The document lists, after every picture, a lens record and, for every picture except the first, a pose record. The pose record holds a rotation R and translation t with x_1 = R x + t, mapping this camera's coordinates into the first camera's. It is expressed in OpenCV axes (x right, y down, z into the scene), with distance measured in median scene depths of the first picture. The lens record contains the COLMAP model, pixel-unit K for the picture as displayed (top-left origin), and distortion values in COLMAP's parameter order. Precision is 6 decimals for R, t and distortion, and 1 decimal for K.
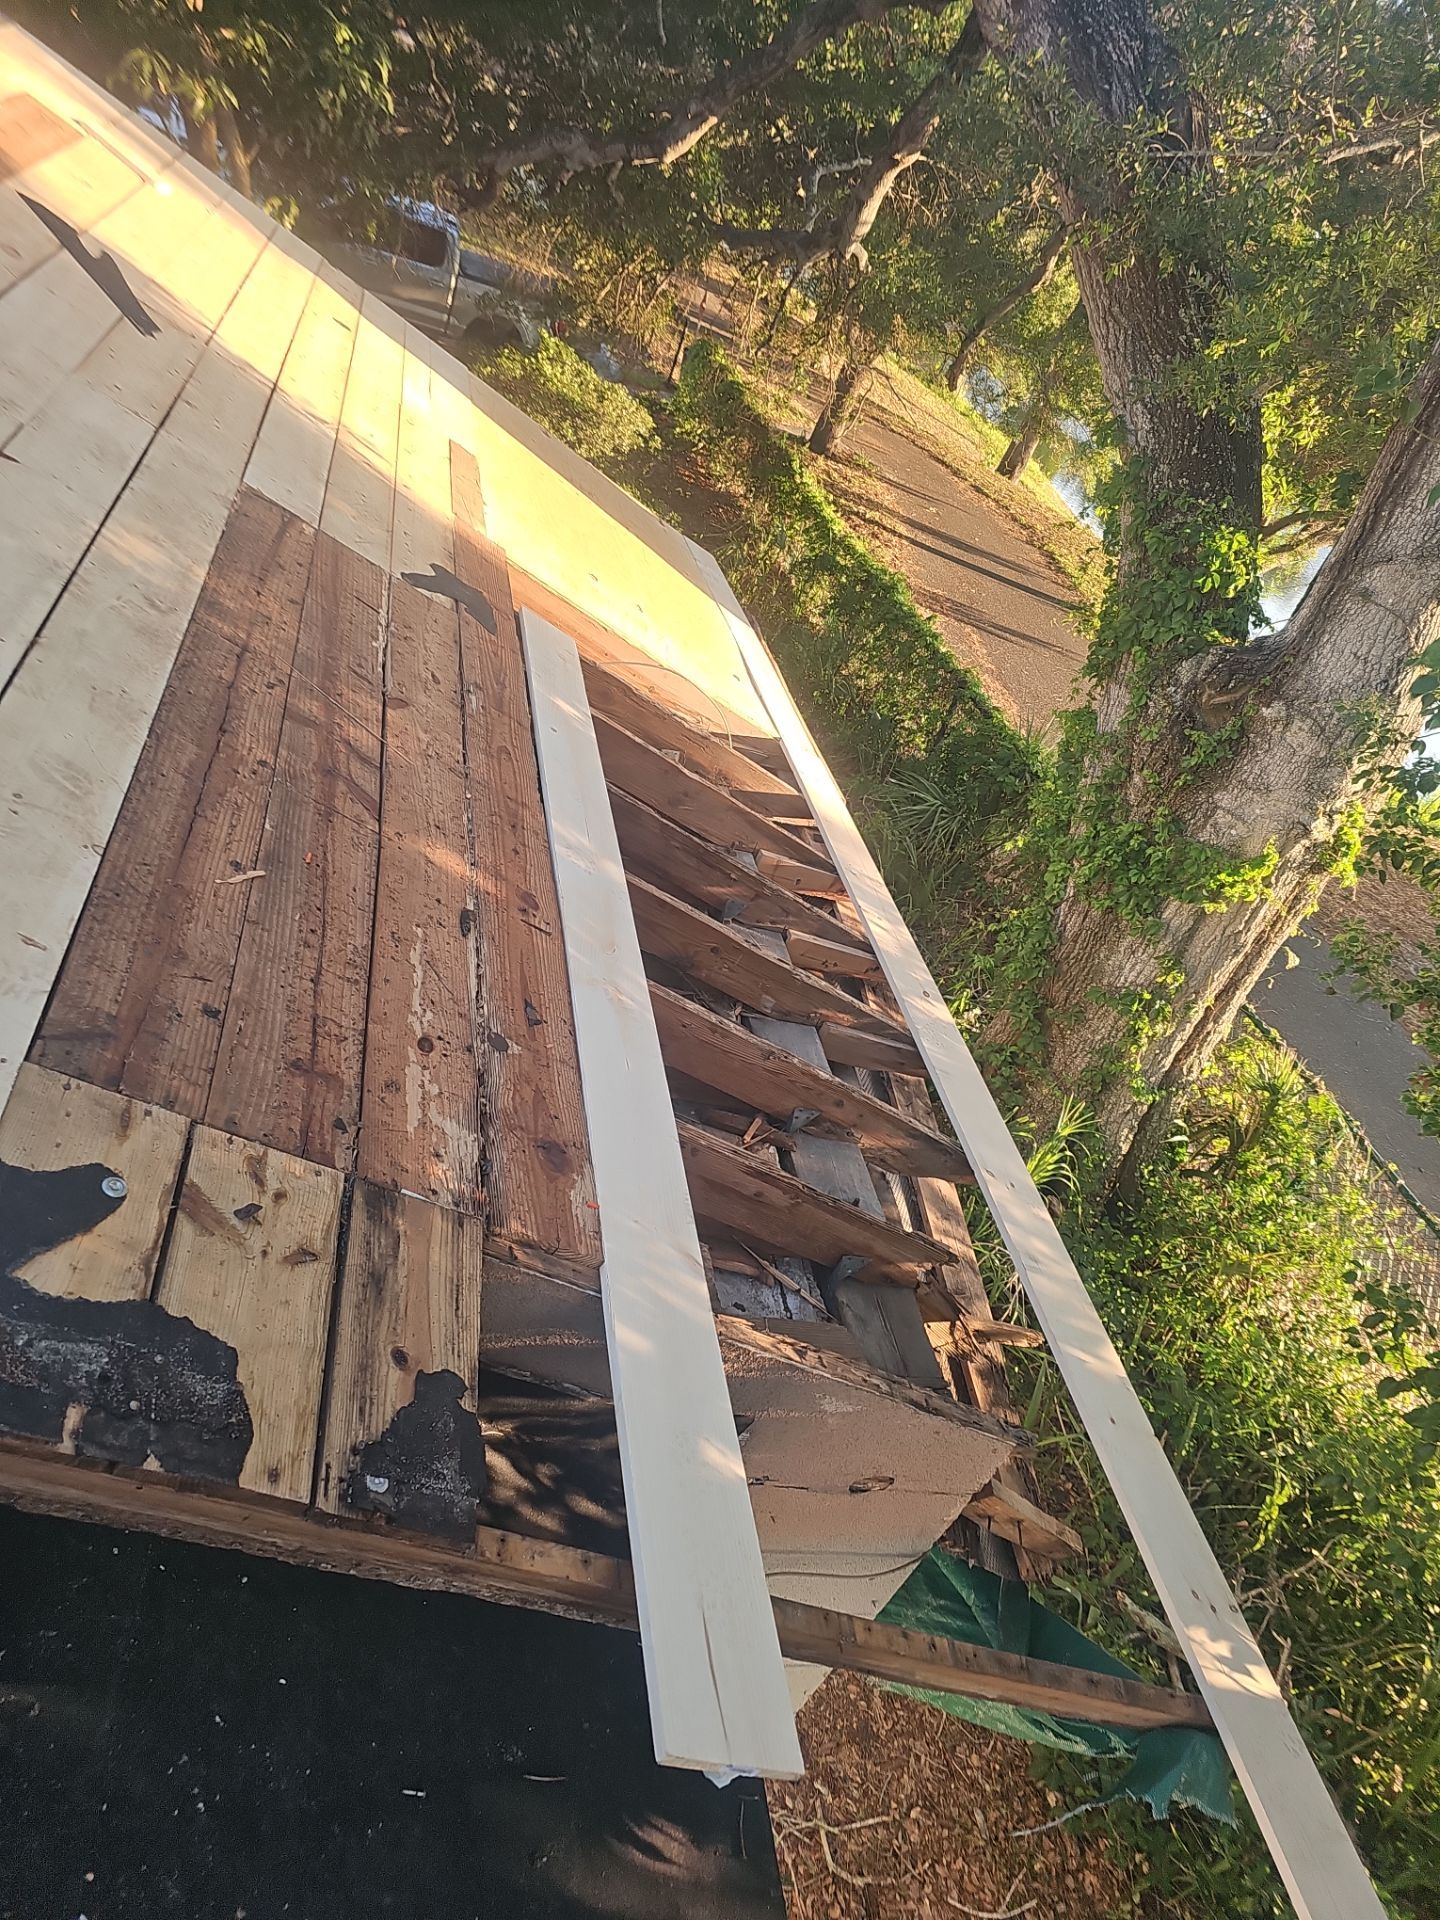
lens RADIAL K [[1252.5, 0, 720.0], [0, 1252.5, 960.0], [0, 0, 1]] dist [0.061356, -0.047045]
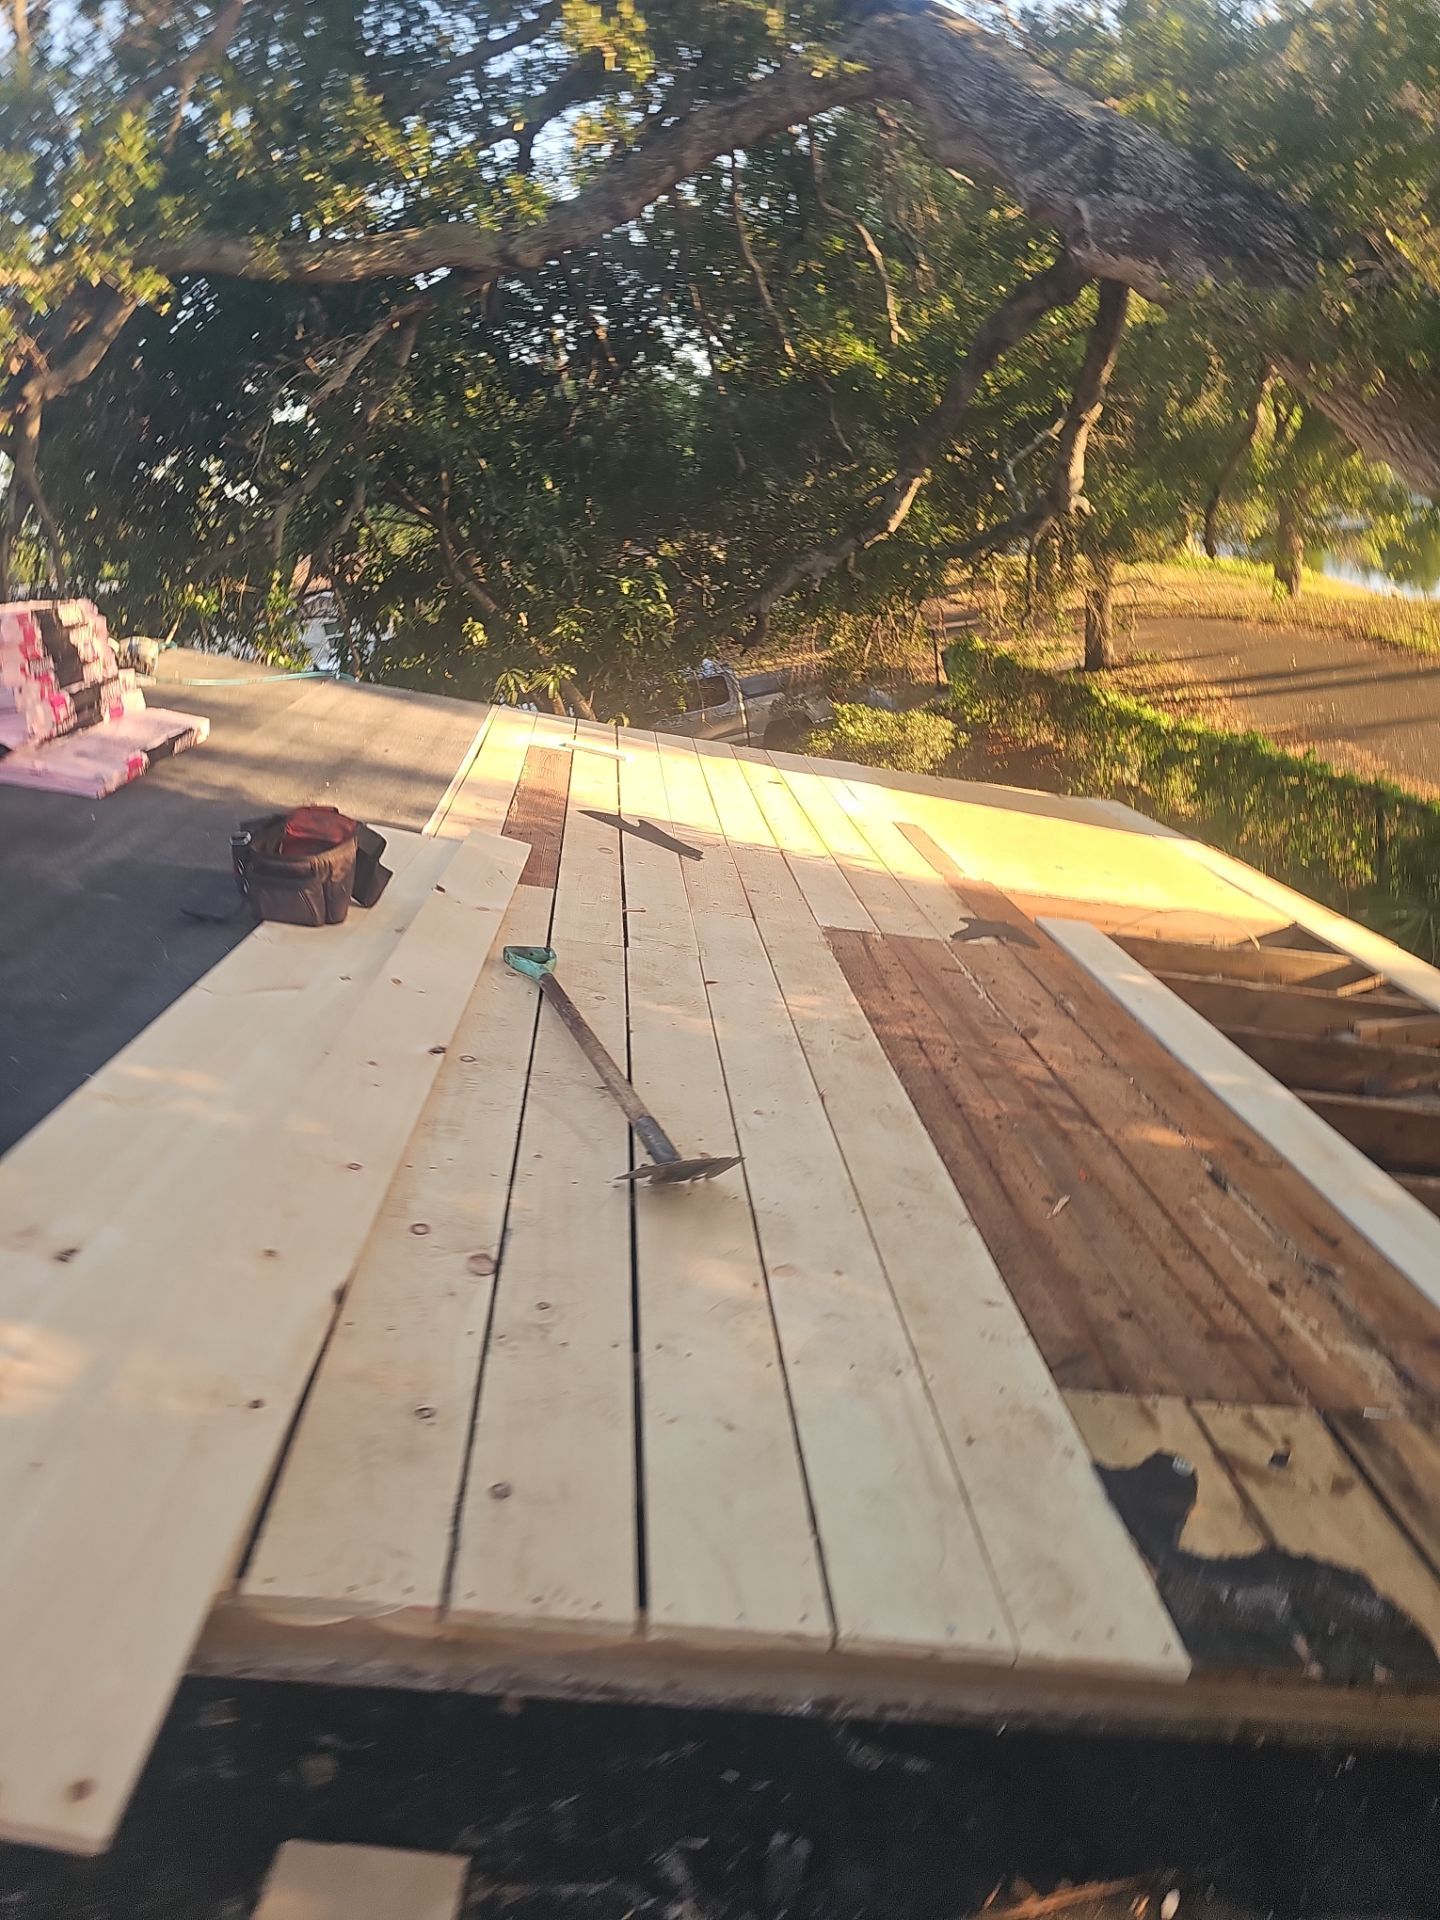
lens RADIAL K [[1252.5, 0, 720.0], [0, 1252.5, 960.0], [0, 0, 1]] dist [0.061356, -0.047045]
pose [[0.864829, -0.426676, -0.264608, -0.122733], [0.351054, 0.890687, -0.288856, -0.021252], [0.358931, 0.156920, 0.920079, -0.133526]]
